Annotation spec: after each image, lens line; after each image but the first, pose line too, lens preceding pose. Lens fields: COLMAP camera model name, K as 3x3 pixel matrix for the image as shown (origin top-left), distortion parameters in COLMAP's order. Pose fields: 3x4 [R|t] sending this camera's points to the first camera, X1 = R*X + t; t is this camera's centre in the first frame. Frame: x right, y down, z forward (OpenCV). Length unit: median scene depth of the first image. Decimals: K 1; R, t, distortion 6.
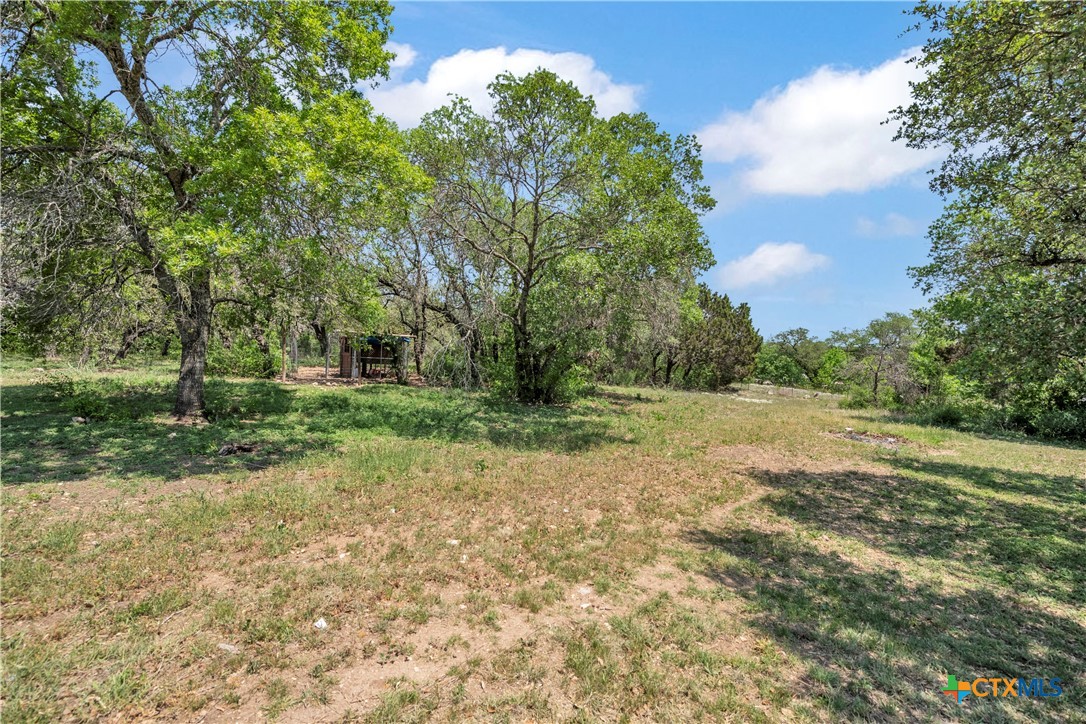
lens RADIAL K [[428.7, 0, 542.3], [0, 428.7, 371.1], [0, 0, 1]] dist [-0.000722, -0.000025]
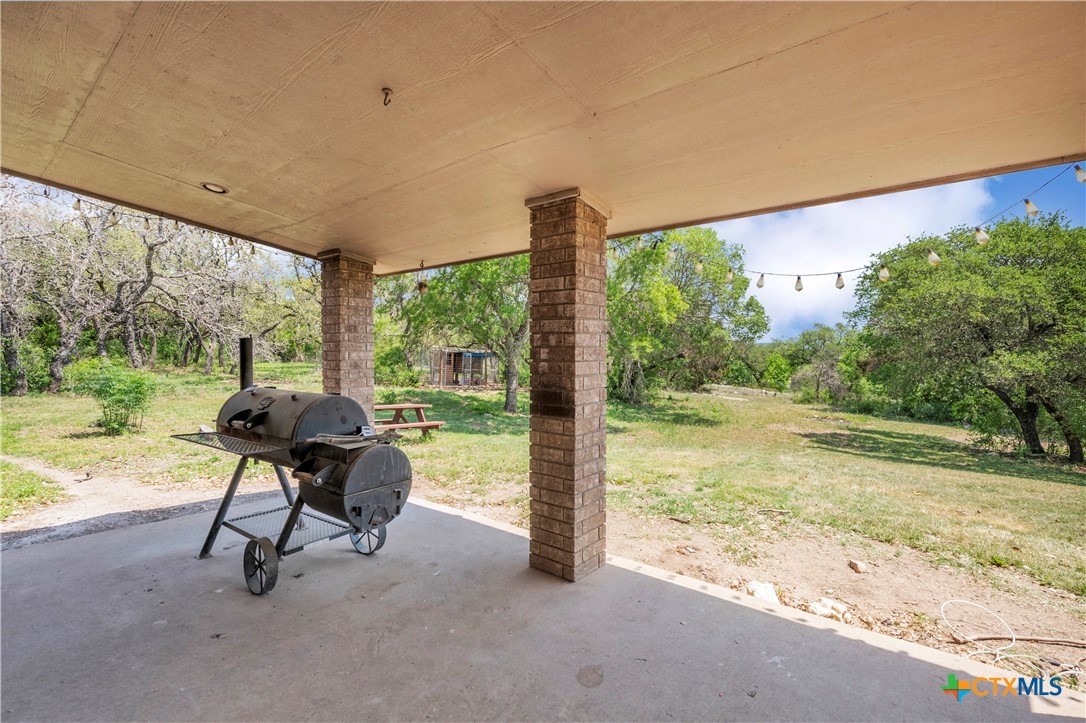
lens RADIAL K [[433.6, 0, 554.6], [0, 433.6, 371.5], [0, 0, 1]] dist [-0.000625, -0.000409]
pose [[0.988560, -0.001507, 0.150822, -0.334574], [0.000957, 0.999993, 0.003717, -0.027088], [-0.150827, -0.003530, 0.988554, -0.315493]]
